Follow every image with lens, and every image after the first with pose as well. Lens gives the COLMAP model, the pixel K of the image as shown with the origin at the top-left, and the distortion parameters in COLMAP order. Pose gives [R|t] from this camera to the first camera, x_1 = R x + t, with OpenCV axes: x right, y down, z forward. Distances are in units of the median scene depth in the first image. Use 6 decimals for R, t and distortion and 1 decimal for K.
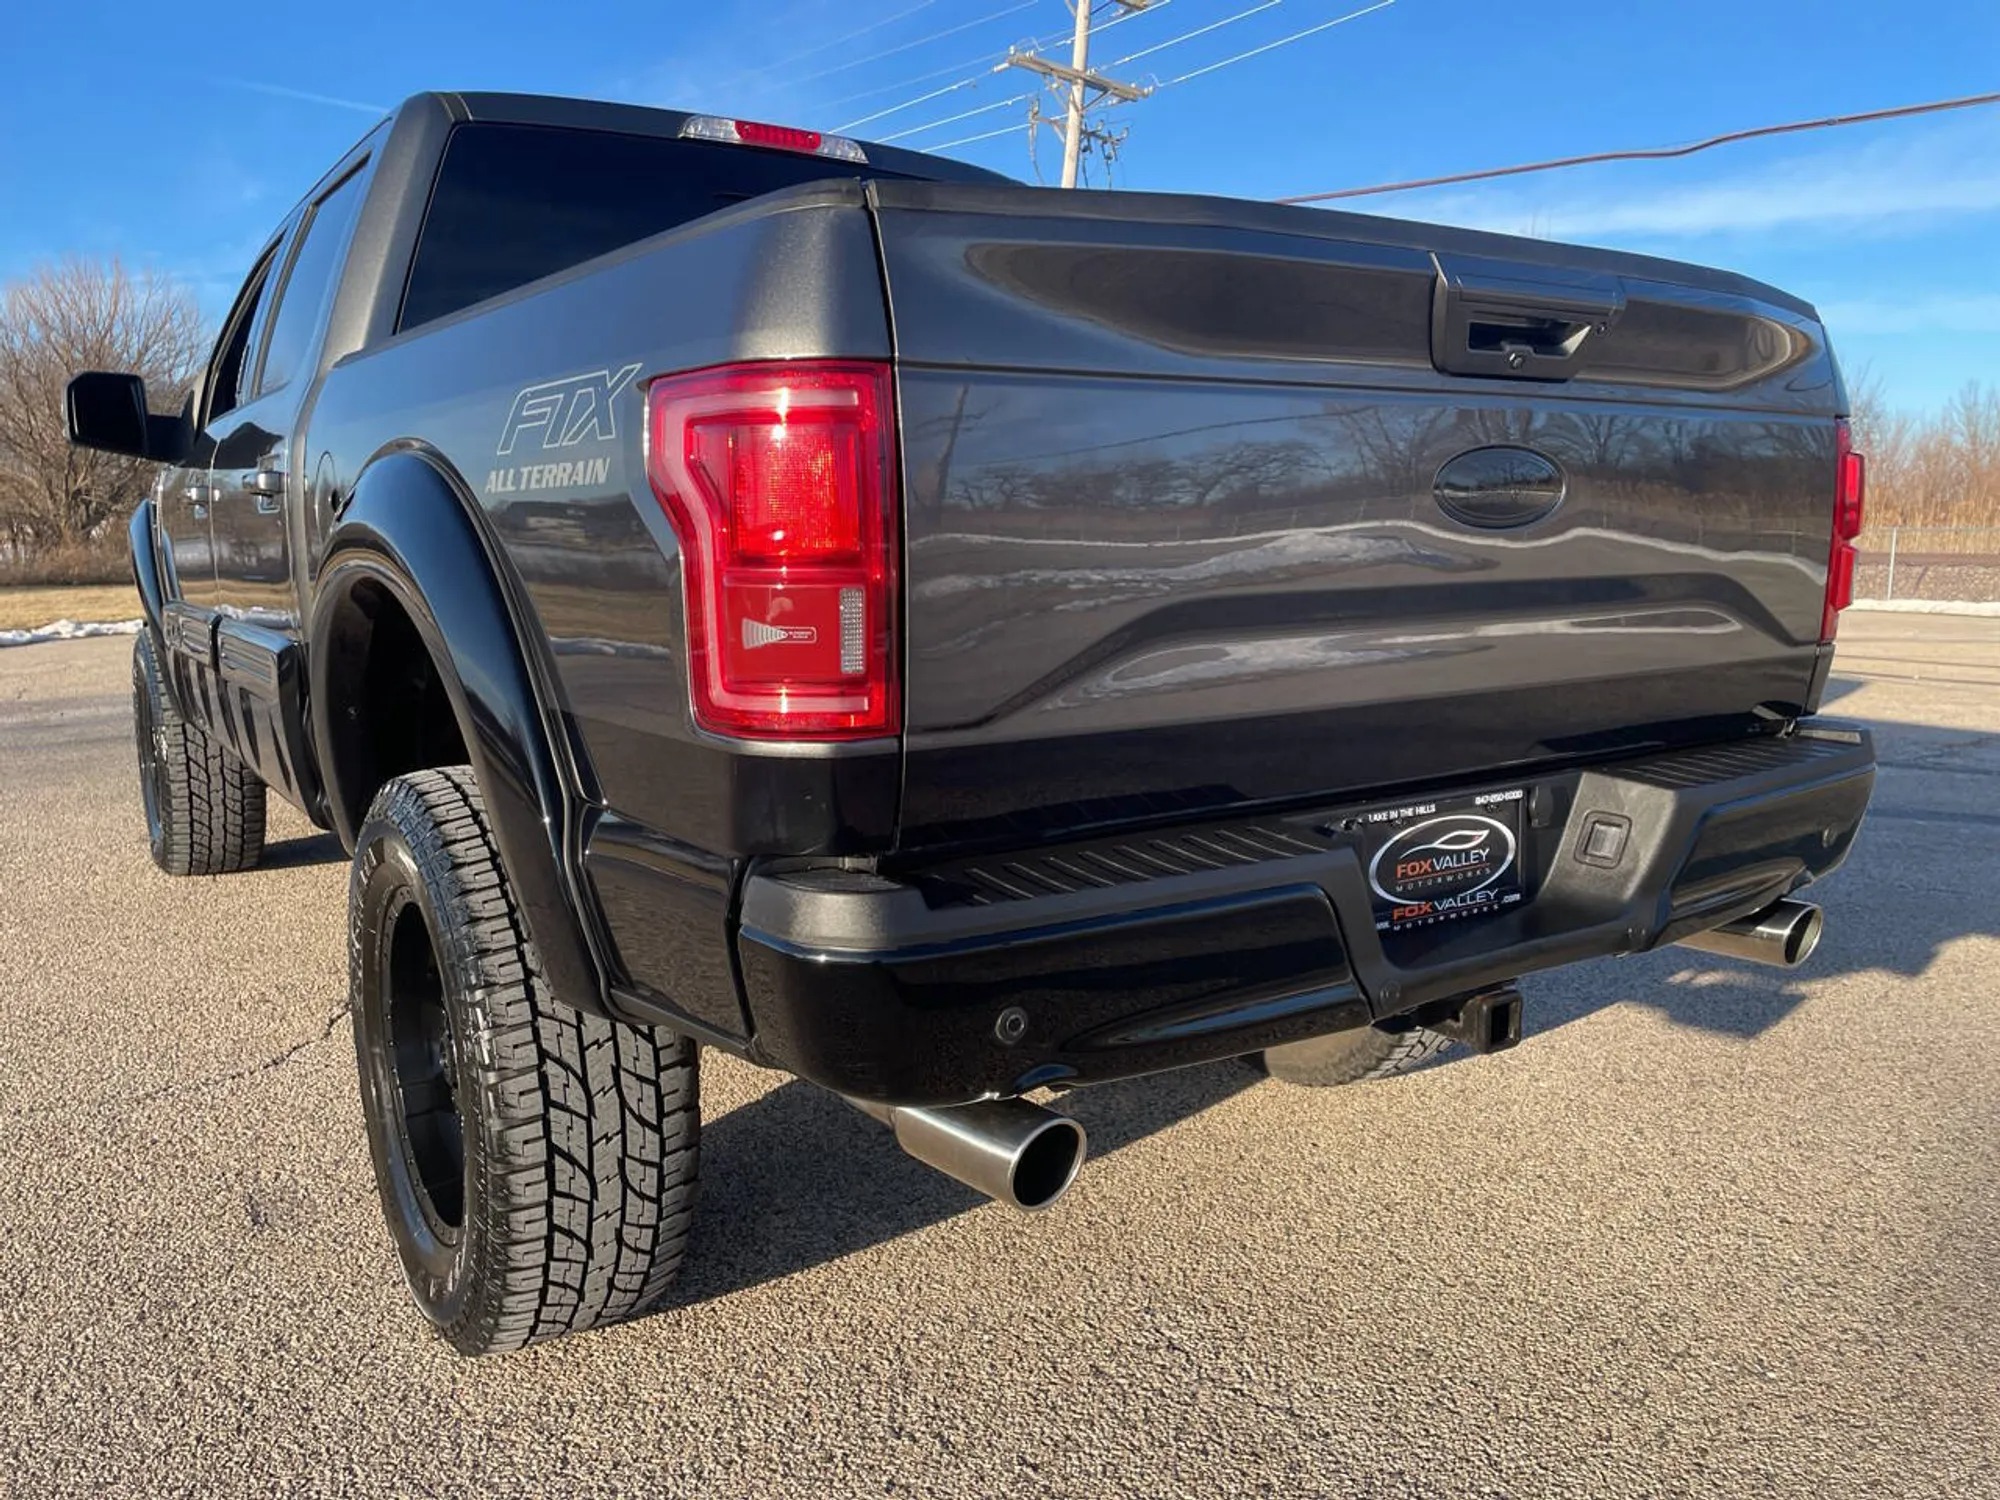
lens RADIAL K [[1488.6, 0, 1031.5], [0, 1488.6, 758.4], [0, 0, 1]] dist [0.082753, -0.104569]
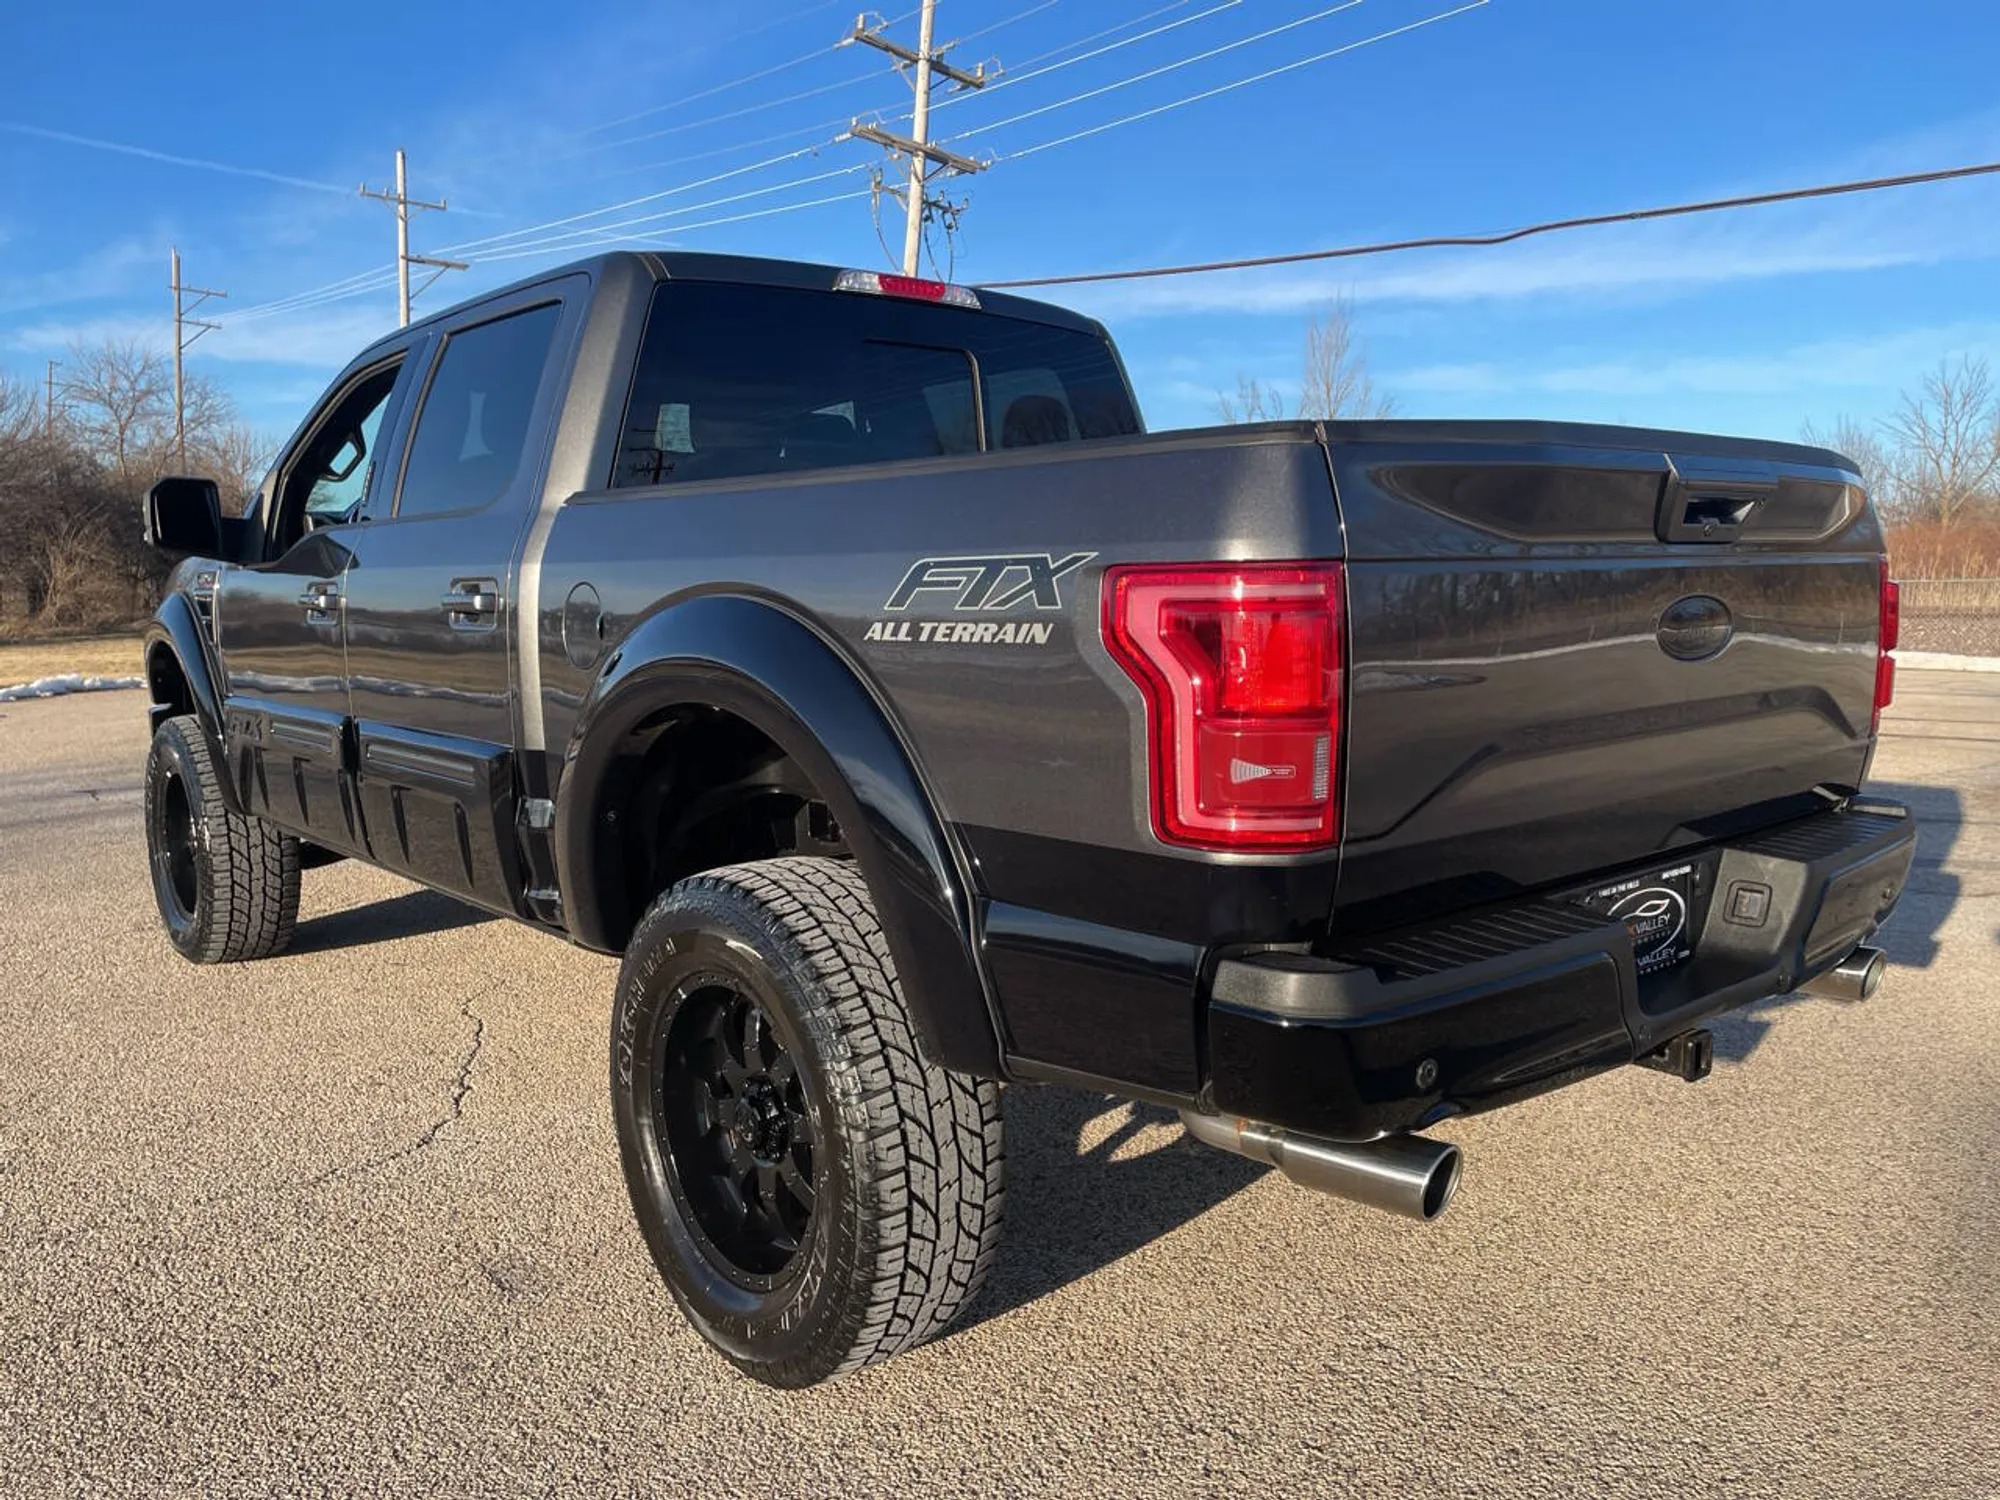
lens RADIAL K [[1486.6, 0, 1014.3], [0, 1486.6, 758.7], [0, 0, 1]] dist [0.088350, -0.110566]
pose [[0.993672, -0.019220, 0.110669, -0.345774], [0.022817, 0.999249, -0.031331, -0.038945], [-0.109983, 0.033658, 0.993363, -0.164189]]
